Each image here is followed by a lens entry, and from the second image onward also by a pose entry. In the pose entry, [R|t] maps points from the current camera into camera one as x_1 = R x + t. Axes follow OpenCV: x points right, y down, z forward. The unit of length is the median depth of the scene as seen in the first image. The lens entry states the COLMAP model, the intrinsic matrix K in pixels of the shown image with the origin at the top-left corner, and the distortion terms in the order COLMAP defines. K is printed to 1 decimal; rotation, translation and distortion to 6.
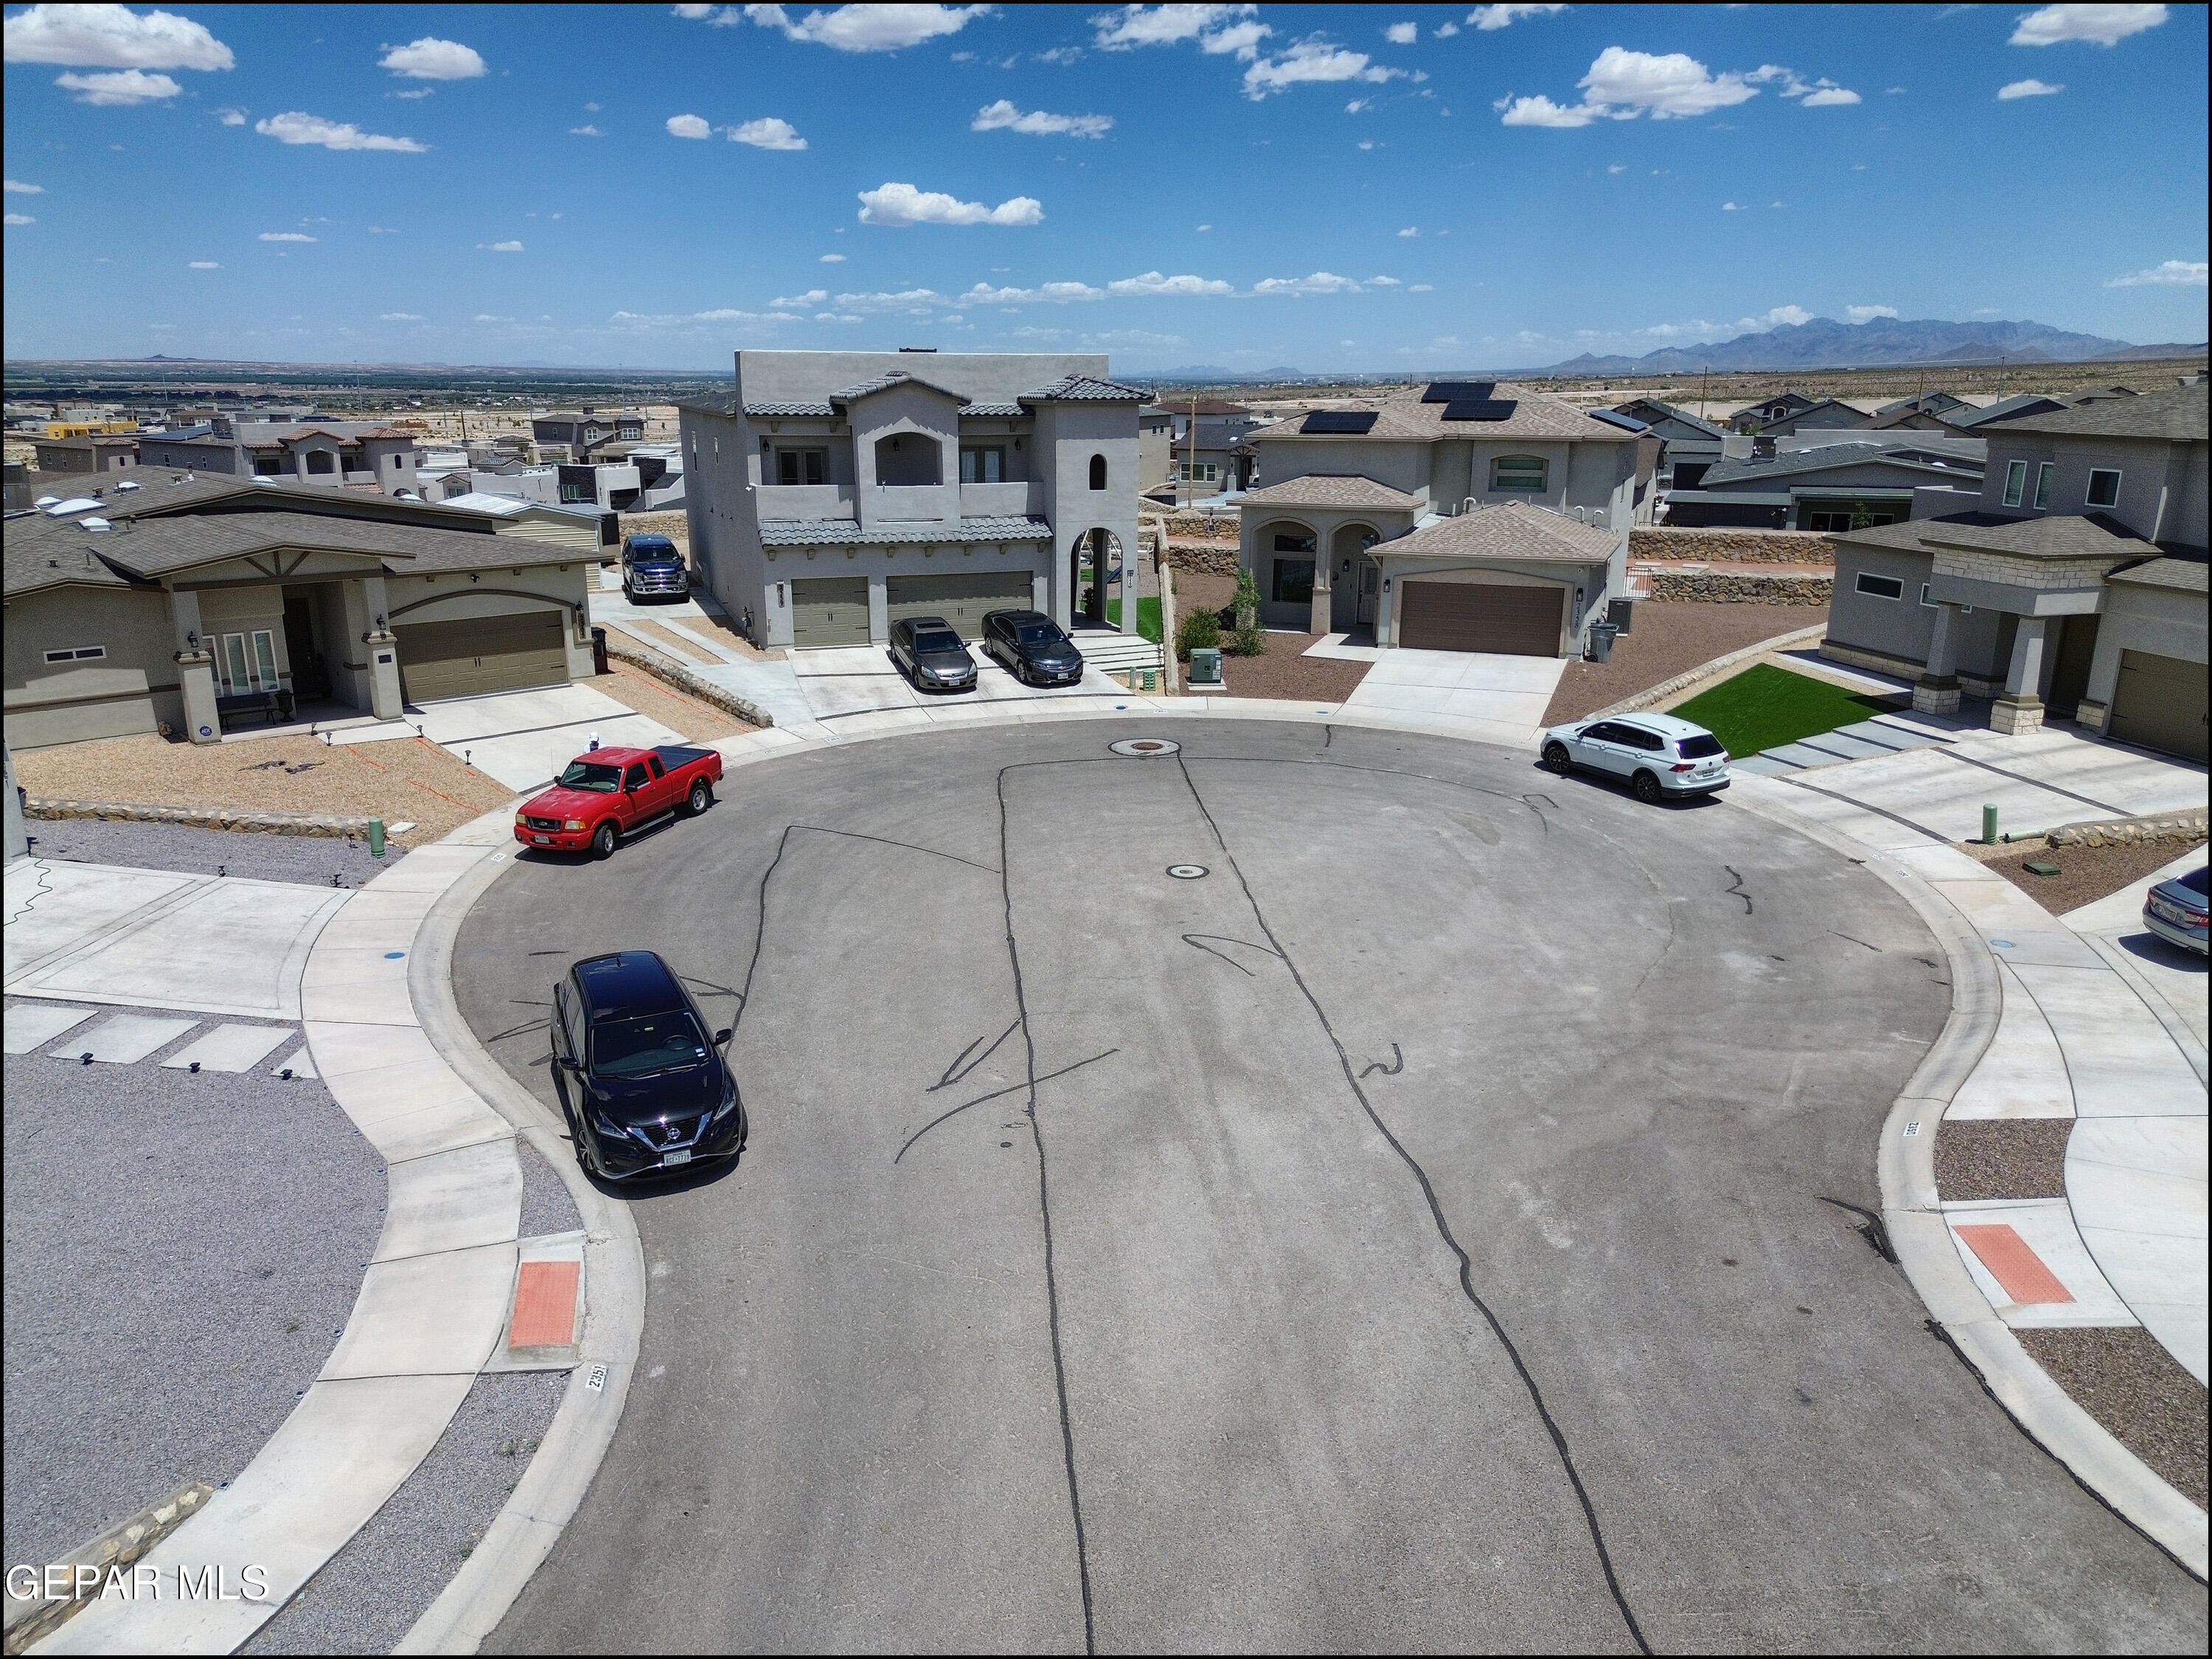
lens RADIAL K [[1572.2, 0, 1110.0], [0, 1572.2, 822.4], [0, 0, 1]] dist [0.062054, -0.052106]
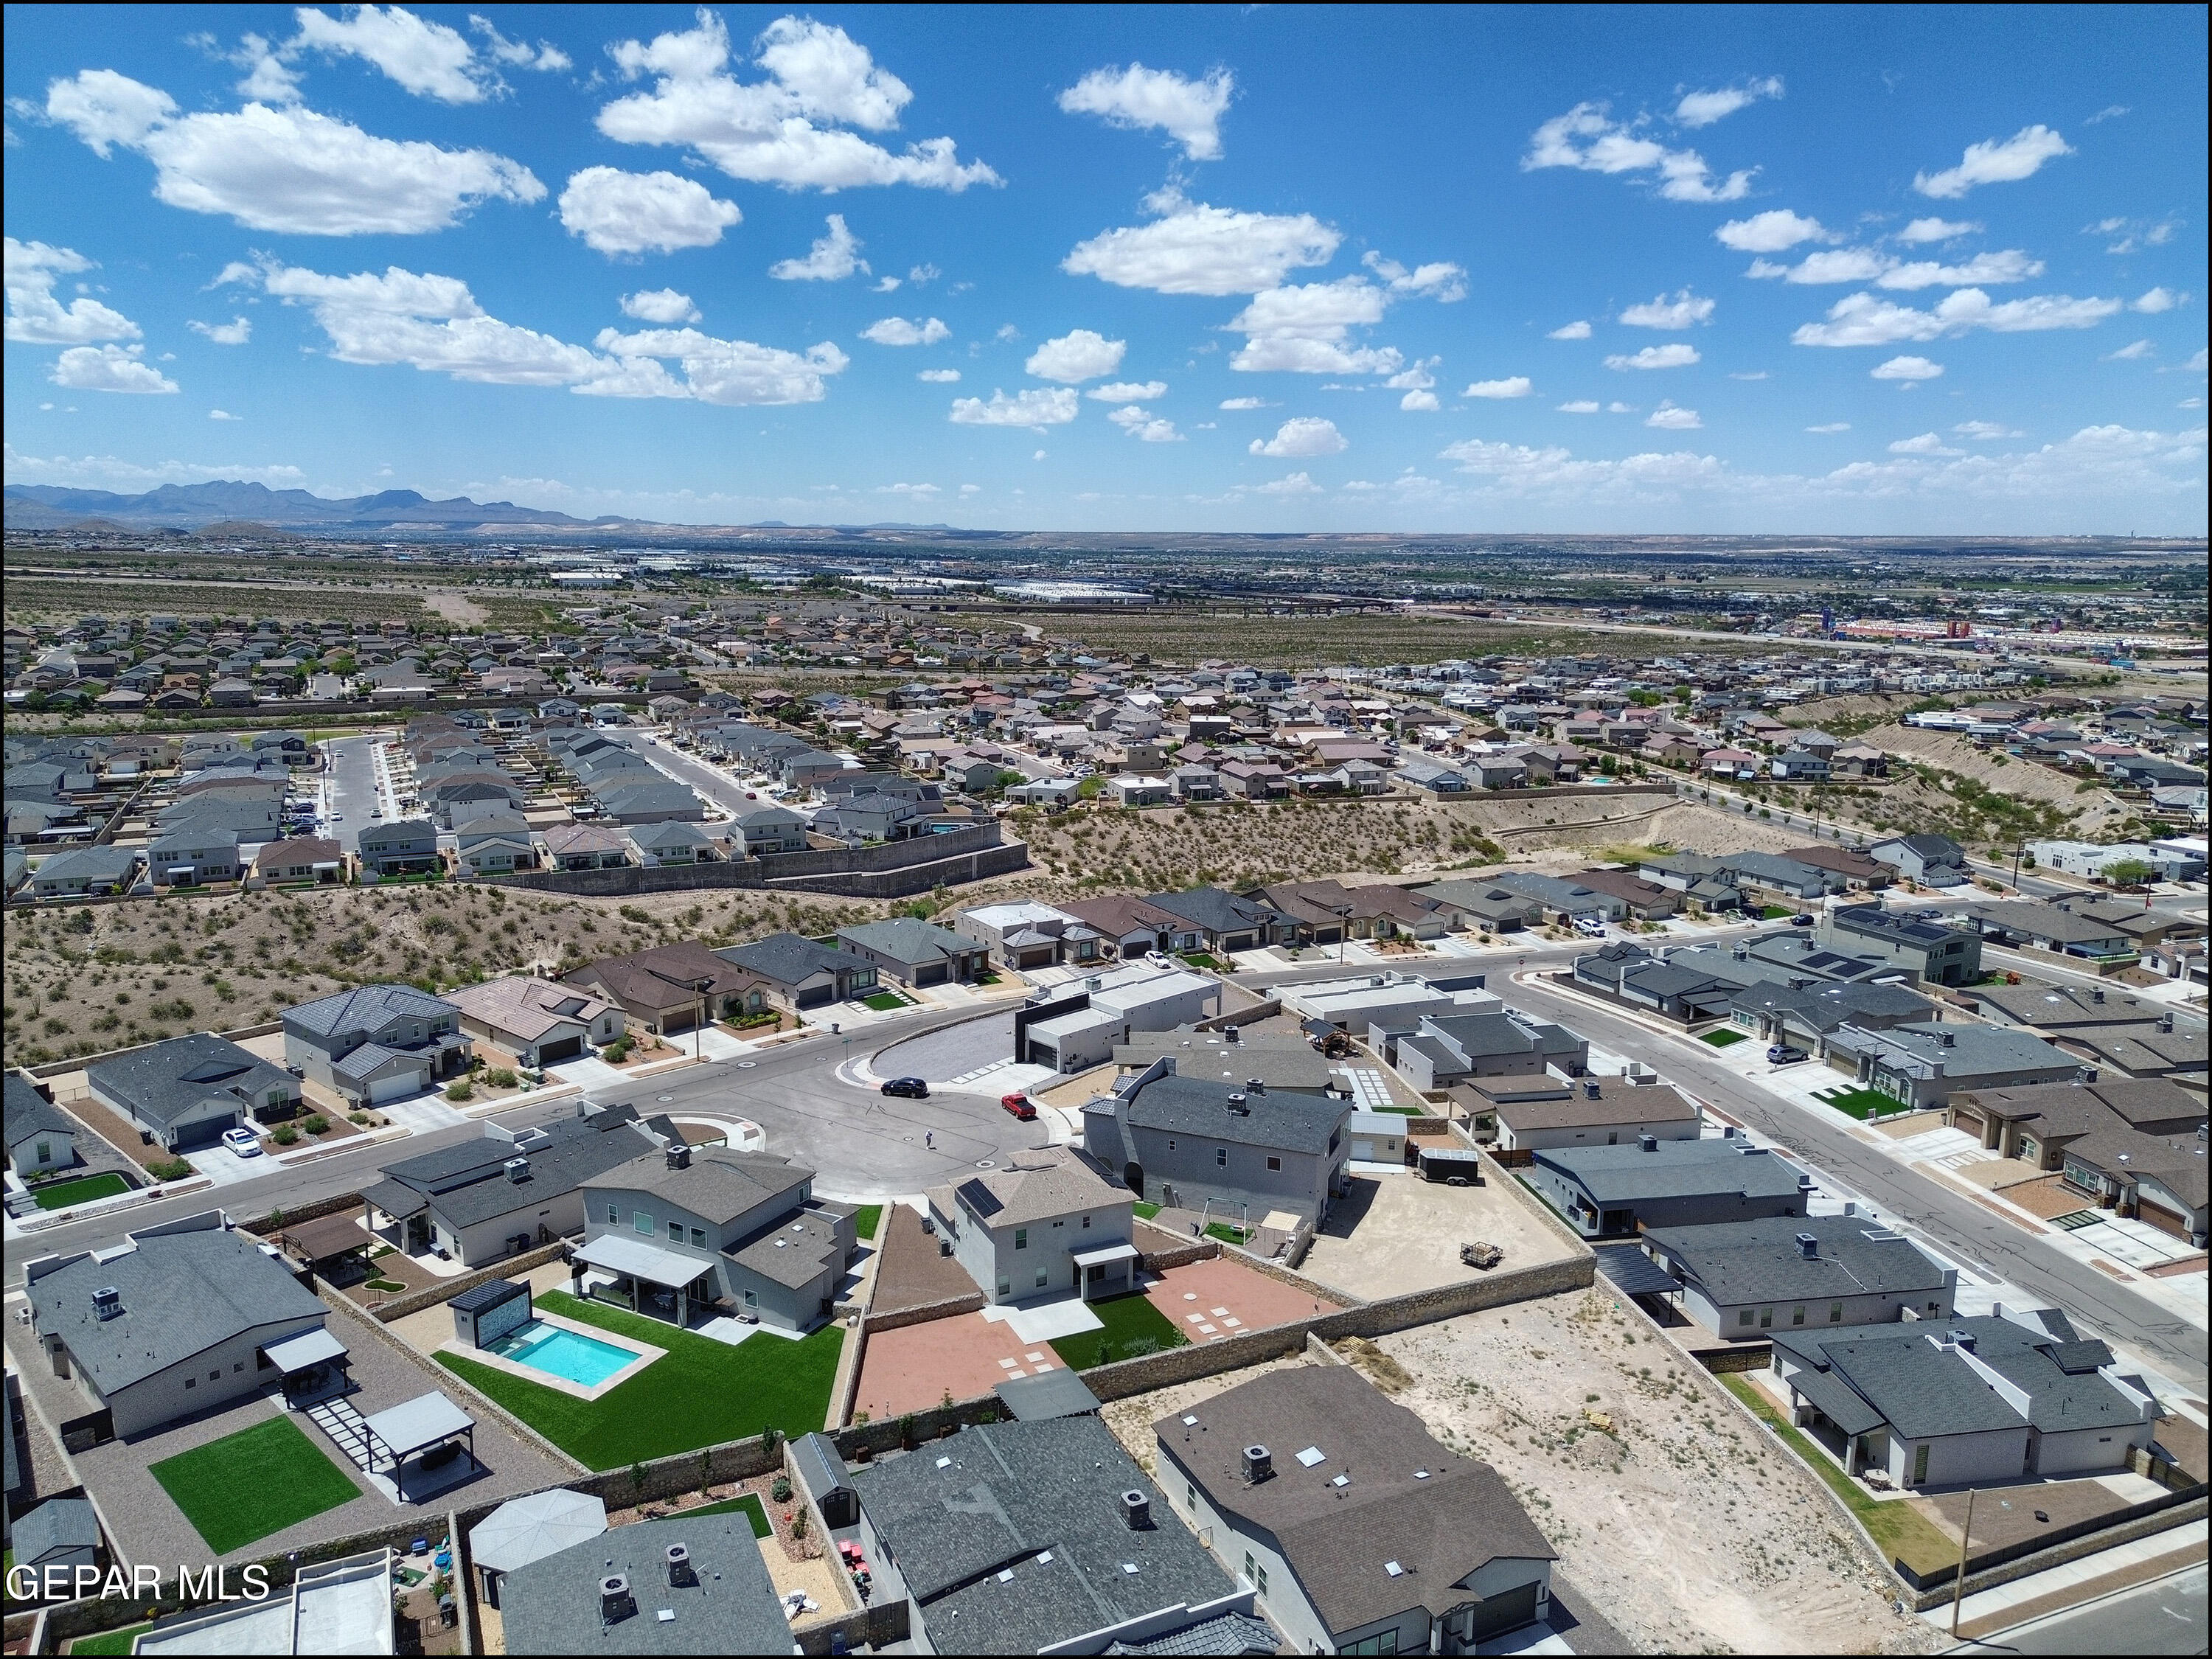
lens RADIAL K [[1572.2, 0, 1107.5], [0, 1572.2, 812.4], [0, 0, 1]] dist [0.062054, -0.052106]
pose [[-0.677275, 0.121362, -0.725652, 1.924933], [-0.212302, 0.912108, 0.350694, -1.723760], [0.704434, 0.391573, -0.591983, 2.483945]]
